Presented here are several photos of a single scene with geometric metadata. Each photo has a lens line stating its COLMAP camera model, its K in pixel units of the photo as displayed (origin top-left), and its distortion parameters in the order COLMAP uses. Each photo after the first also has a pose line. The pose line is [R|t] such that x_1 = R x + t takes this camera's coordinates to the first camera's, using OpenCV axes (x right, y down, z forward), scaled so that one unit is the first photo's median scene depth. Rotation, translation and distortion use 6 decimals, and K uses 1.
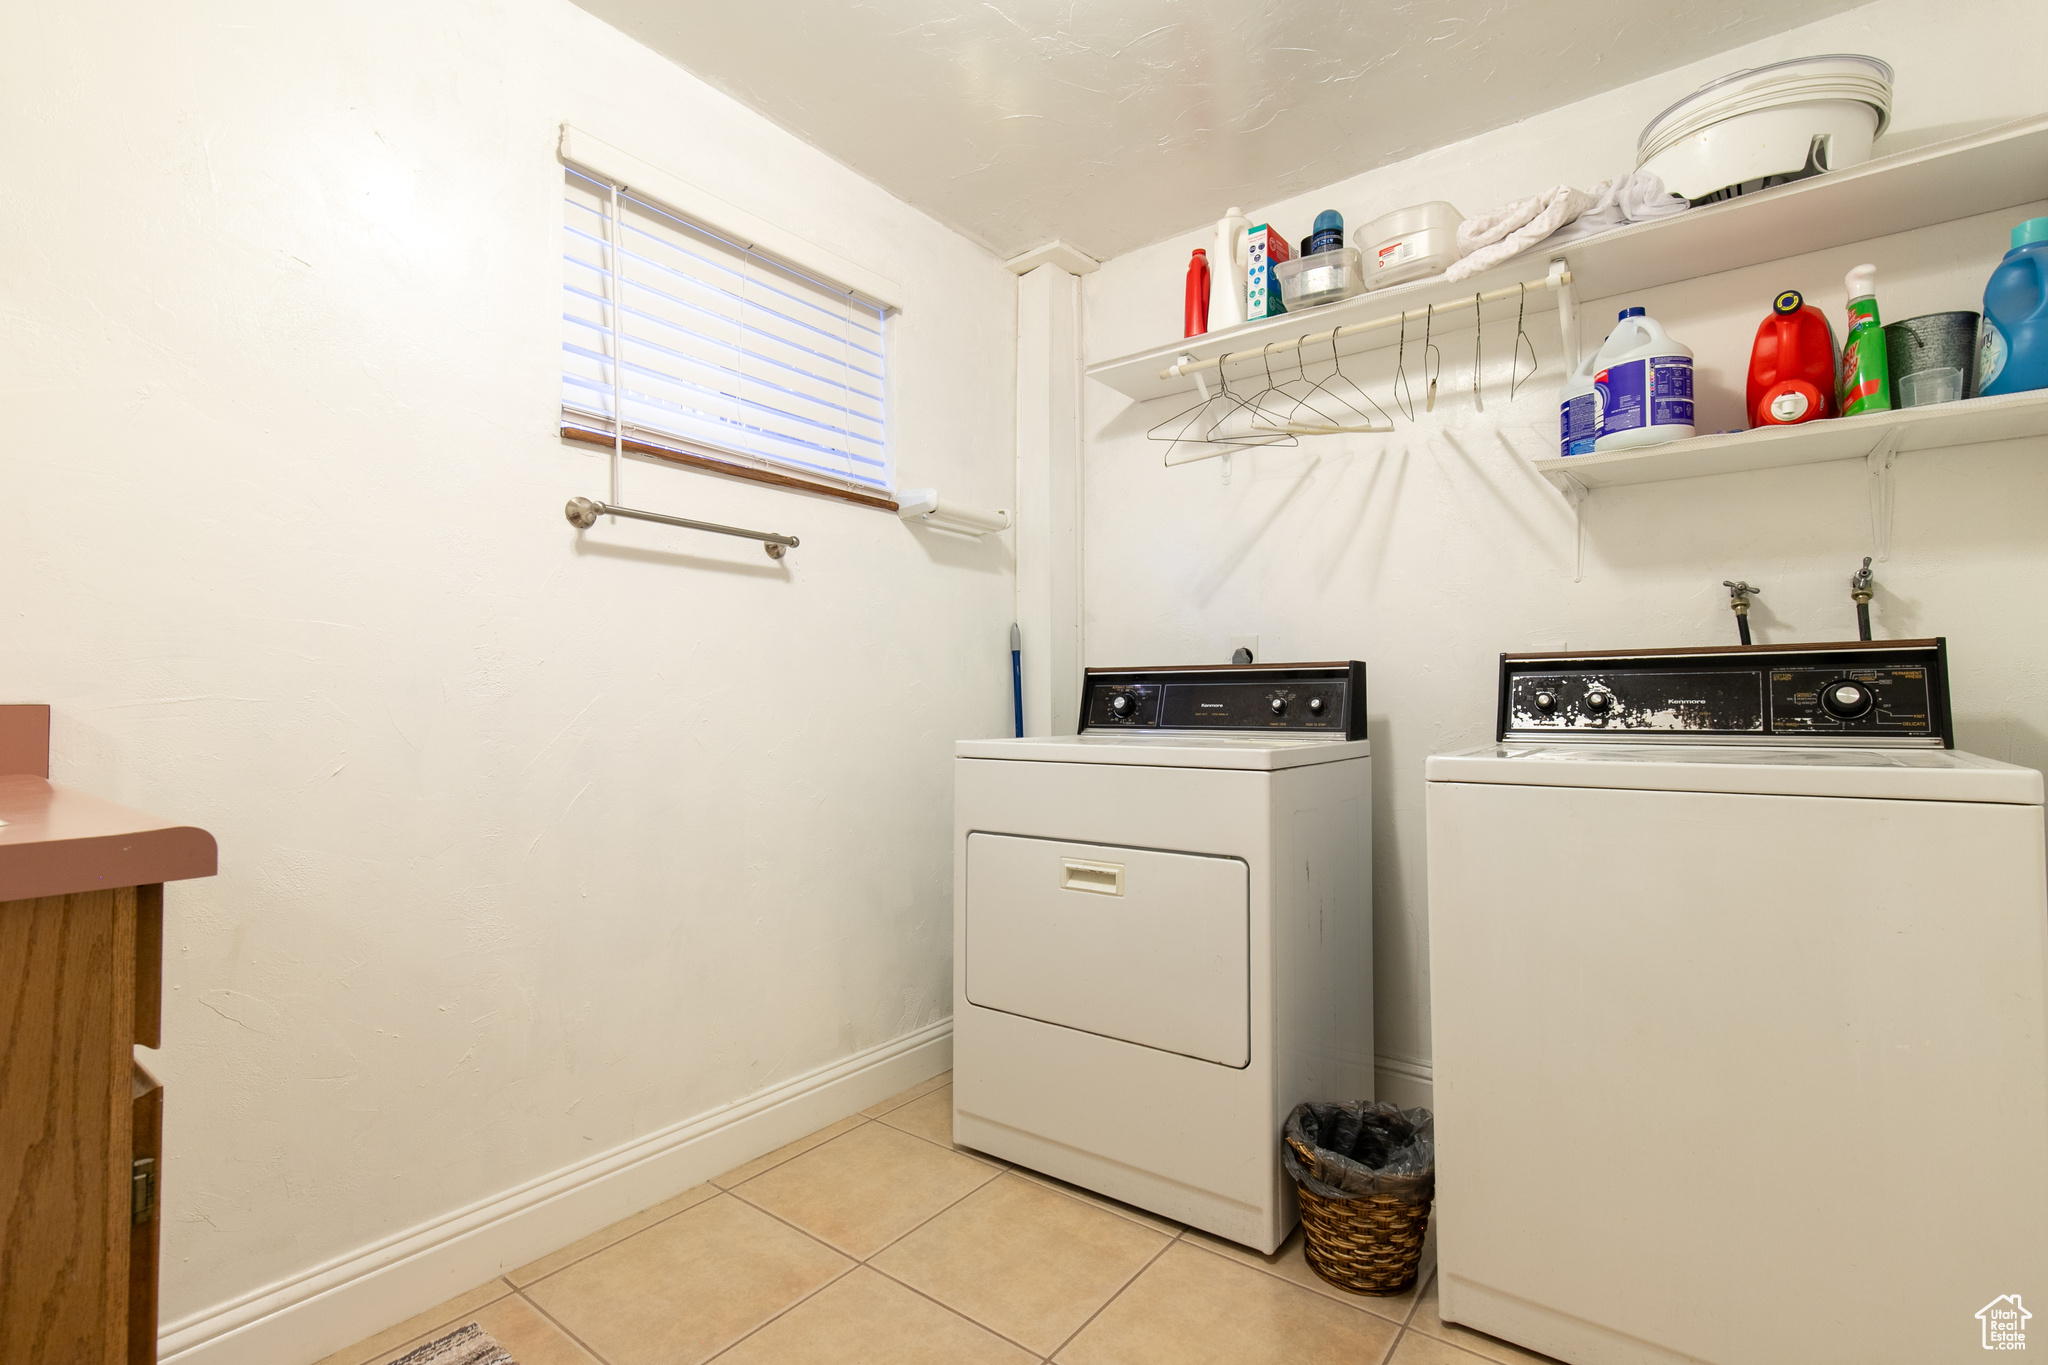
lens RADIAL K [[930.4, 0, 1027.3], [0, 930.4, 684.4], [0, 0, 1]] dist [0.007318, -0.001329]
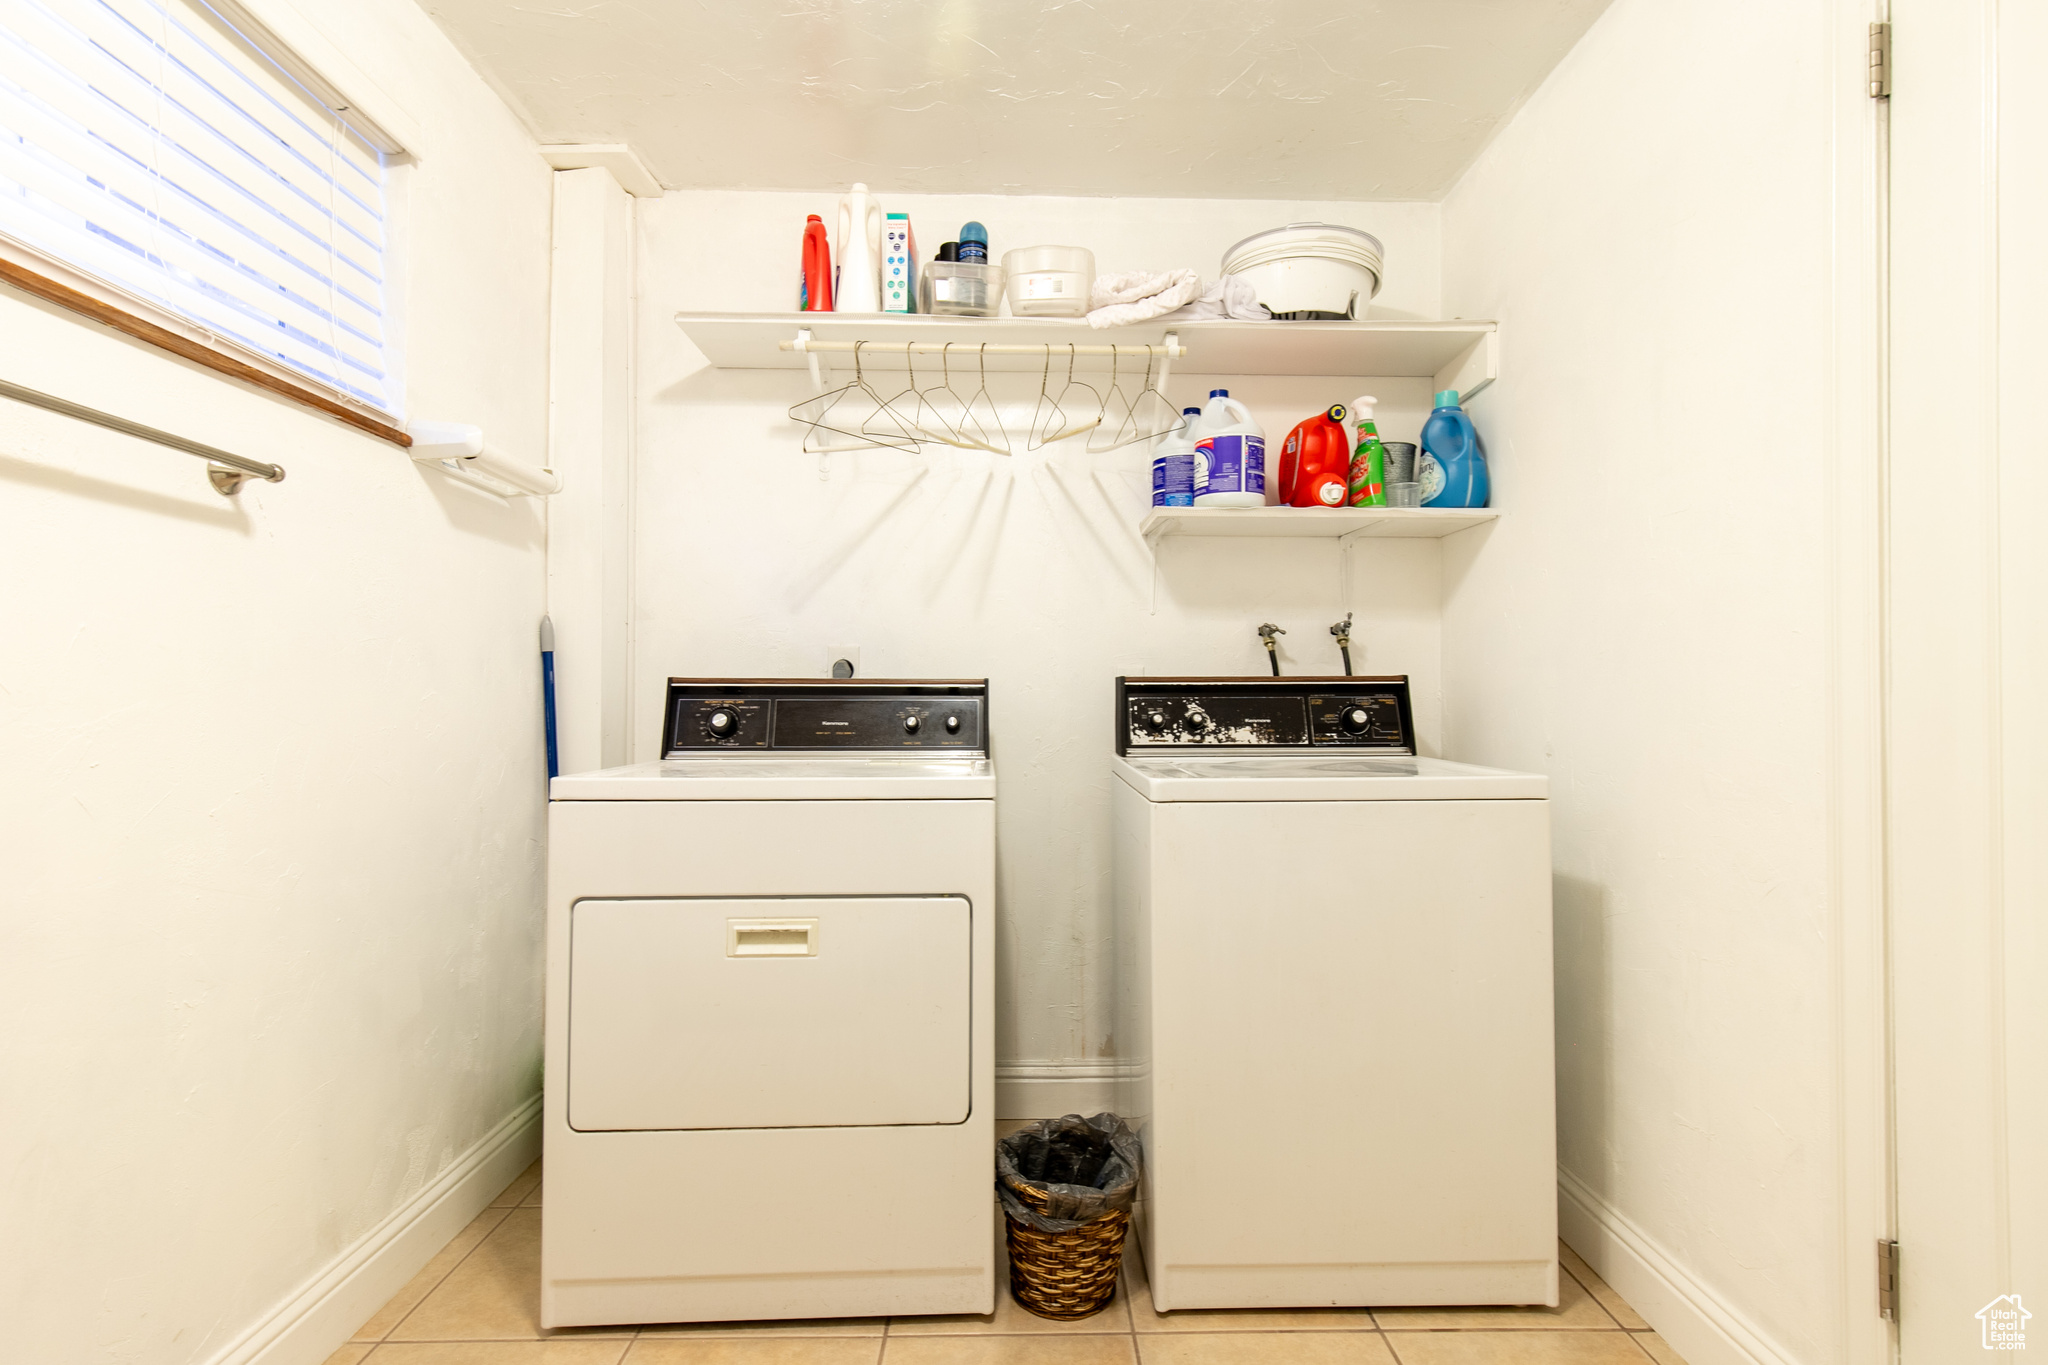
lens RADIAL K [[930.4, 0, 1027.3], [0, 930.4, 684.4], [0, 0, 1]] dist [0.007318, -0.001329]
pose [[0.784596, 0.015311, 0.619818, -0.268700], [-0.015725, 0.999865, -0.004794, -0.017314], [-0.619808, -0.005986, 0.784731, 0.213715]]
